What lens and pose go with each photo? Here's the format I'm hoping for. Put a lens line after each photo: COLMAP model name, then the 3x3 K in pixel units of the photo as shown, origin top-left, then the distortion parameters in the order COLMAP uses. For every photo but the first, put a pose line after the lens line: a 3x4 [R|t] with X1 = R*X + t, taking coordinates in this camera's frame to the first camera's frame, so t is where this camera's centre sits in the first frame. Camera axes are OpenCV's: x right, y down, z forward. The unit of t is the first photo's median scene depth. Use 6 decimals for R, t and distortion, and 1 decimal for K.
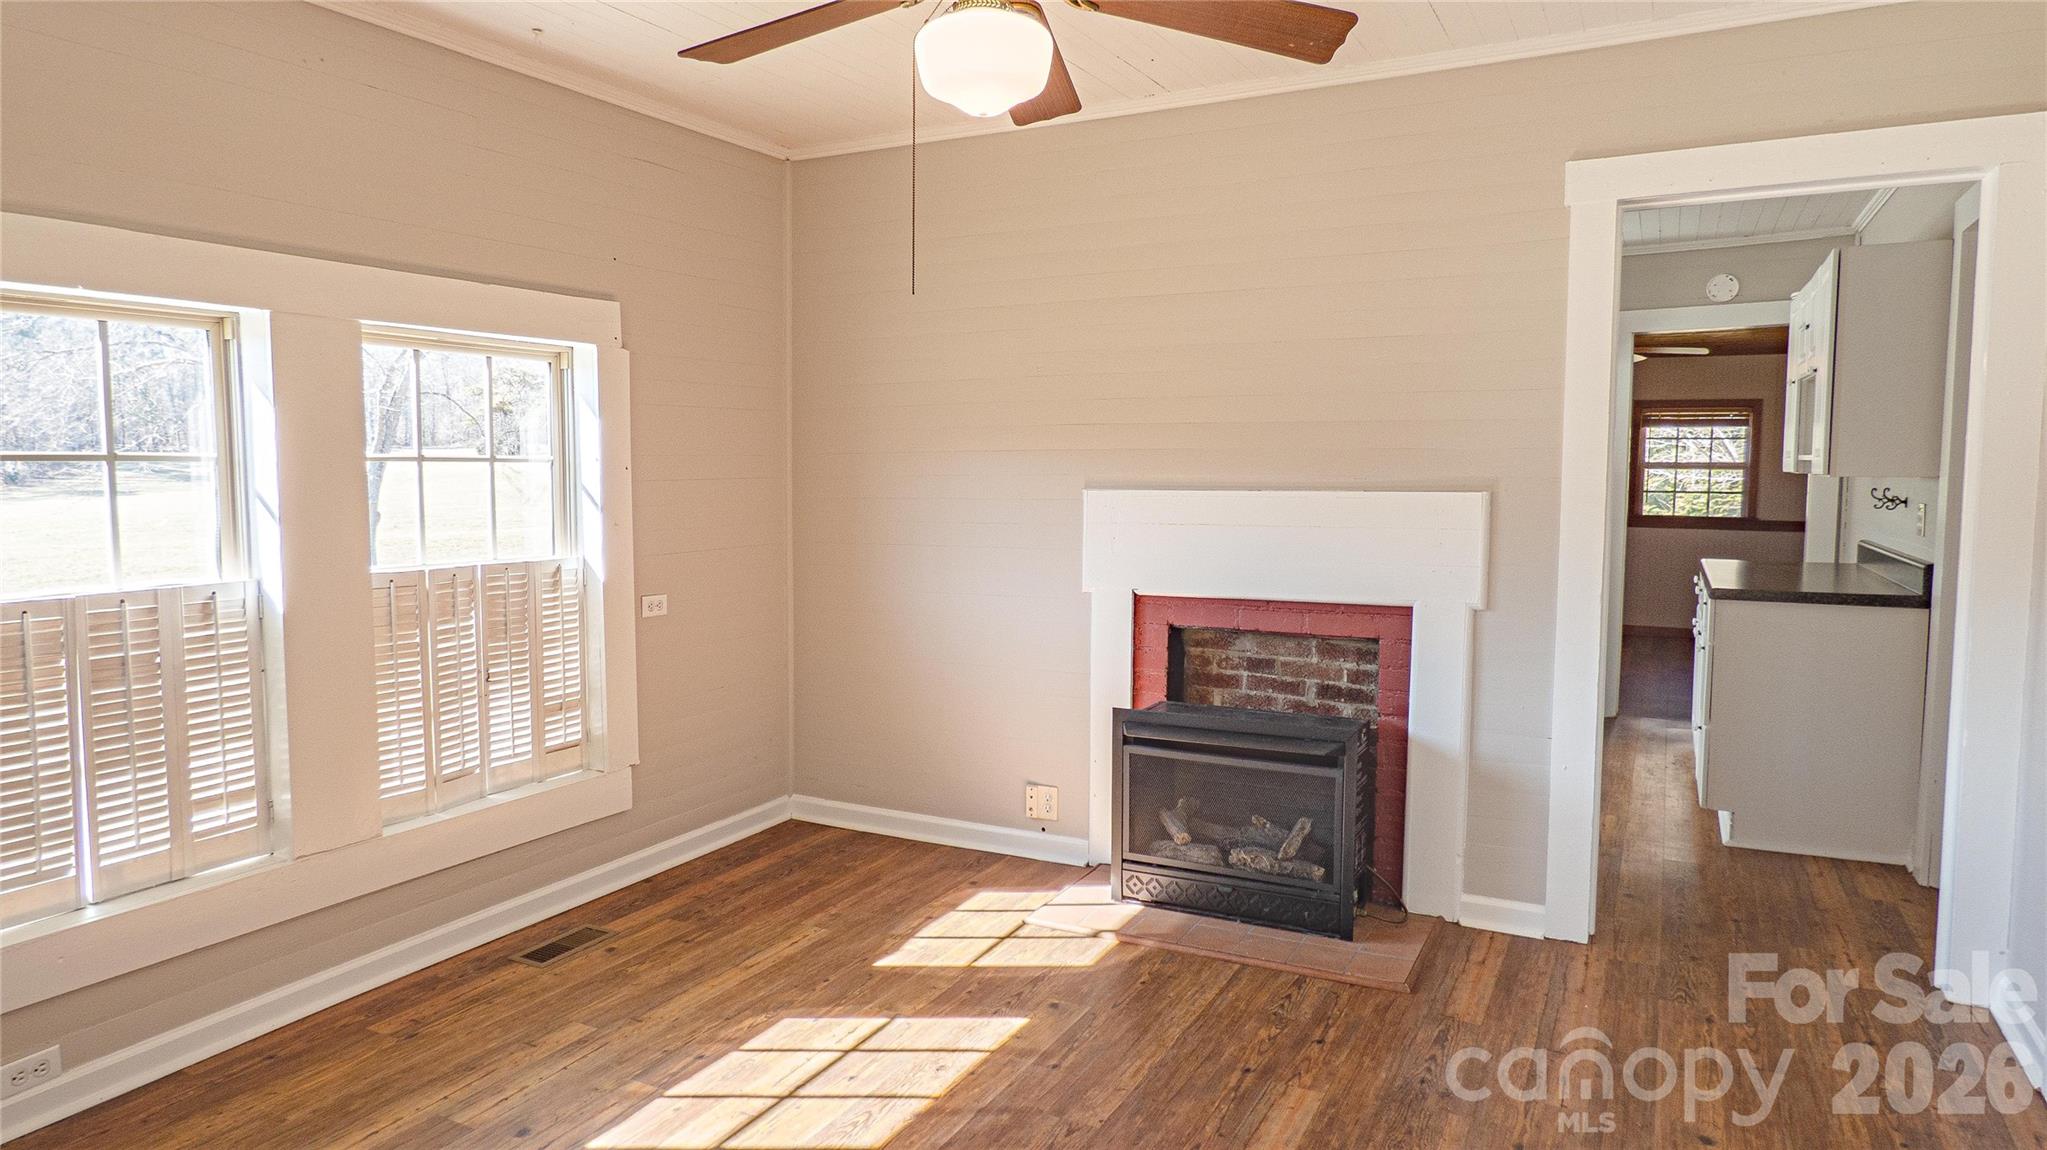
lens RADIAL K [[1241.6, 0, 1017.1], [0, 1241.6, 570.2], [0, 0, 1]] dist [-0.065238, 0.070093]
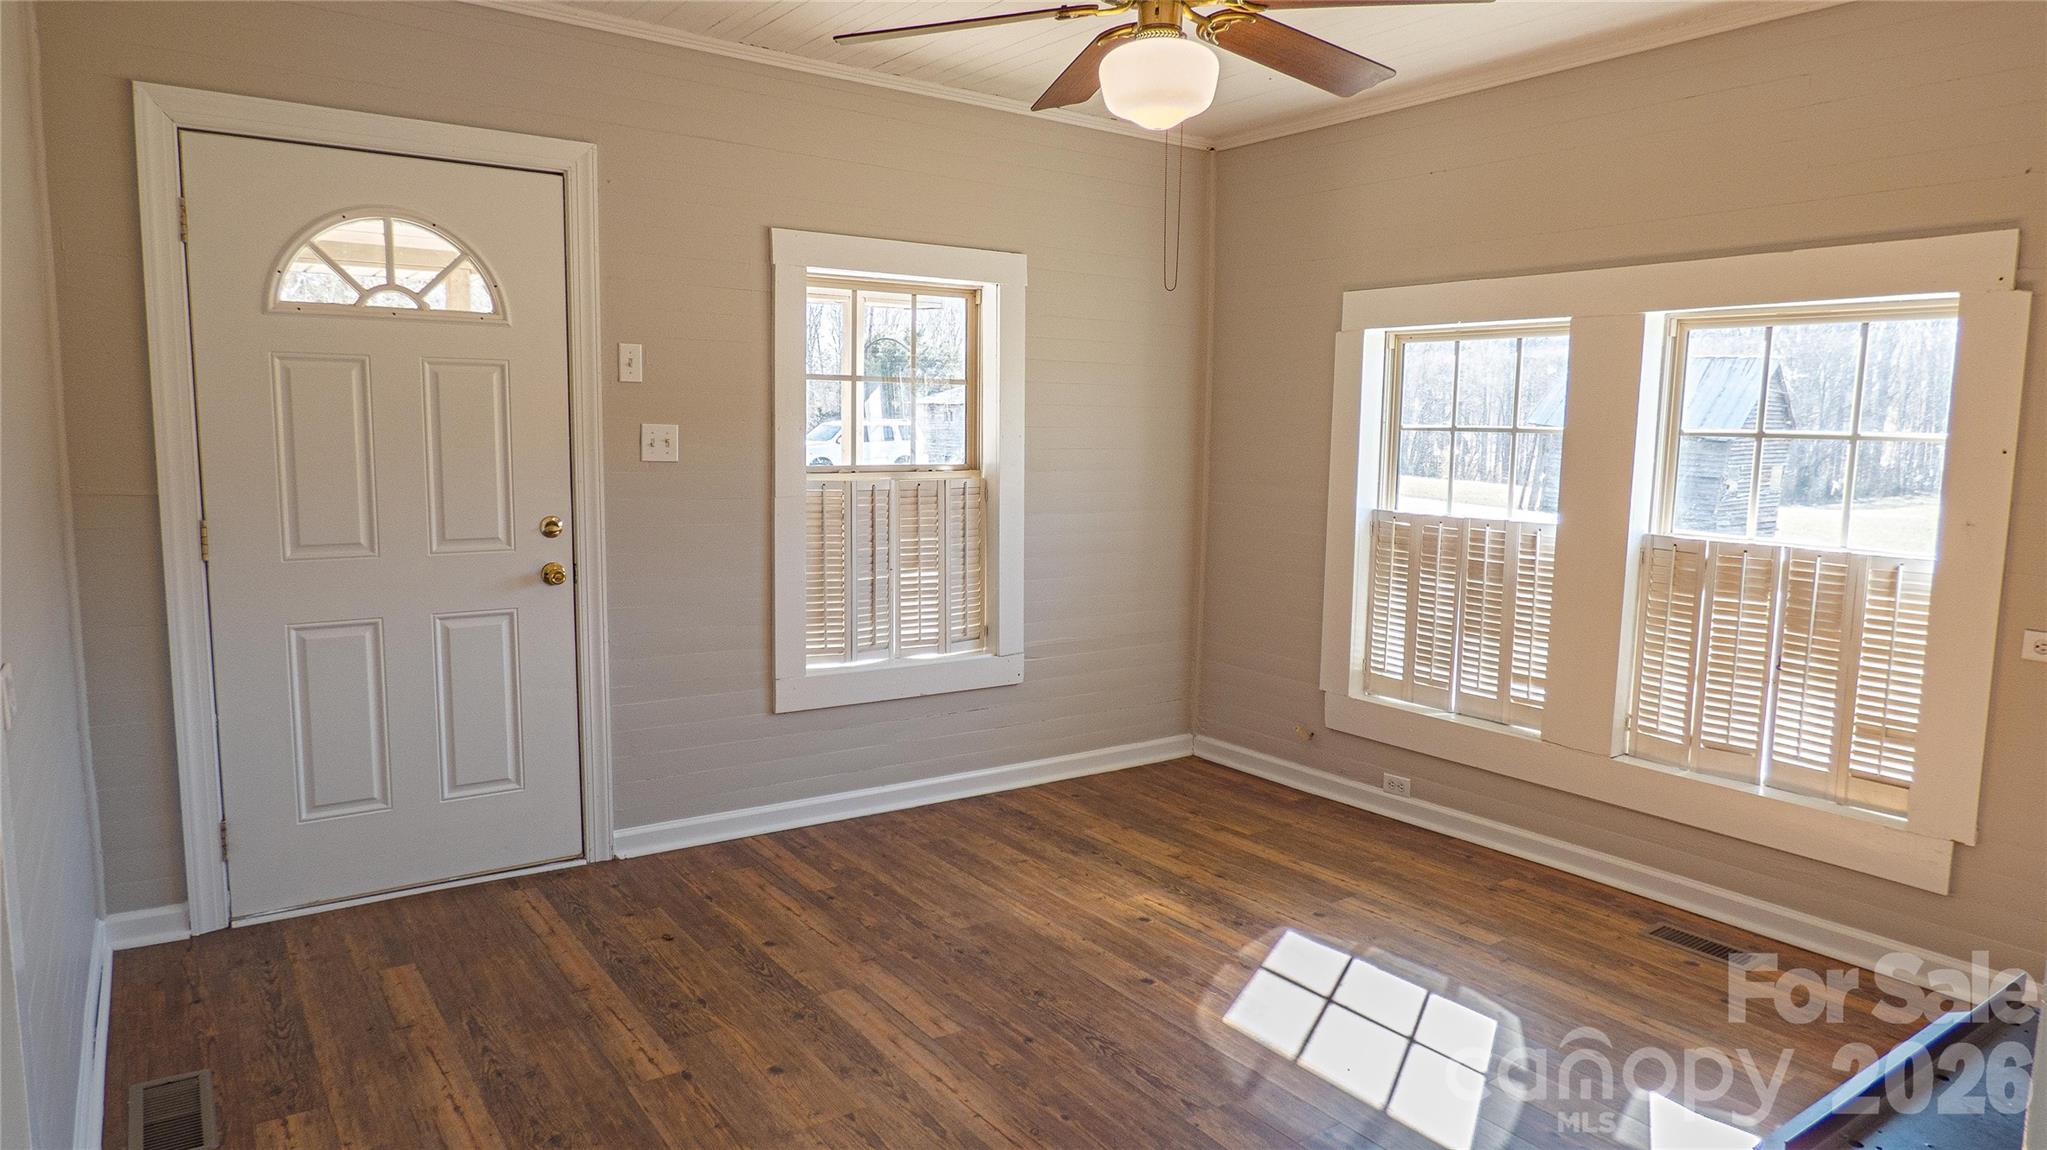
lens RADIAL K [[1241.6, 0, 1017.1], [0, 1241.6, 570.2], [0, 0, 1]] dist [-0.065238, 0.070093]
pose [[-0.458110, 0.102205, -0.883000, 0.744806], [-0.088431, 0.983200, 0.159681, -0.094251], [0.884486, 0.151236, -0.441375, 0.979433]]
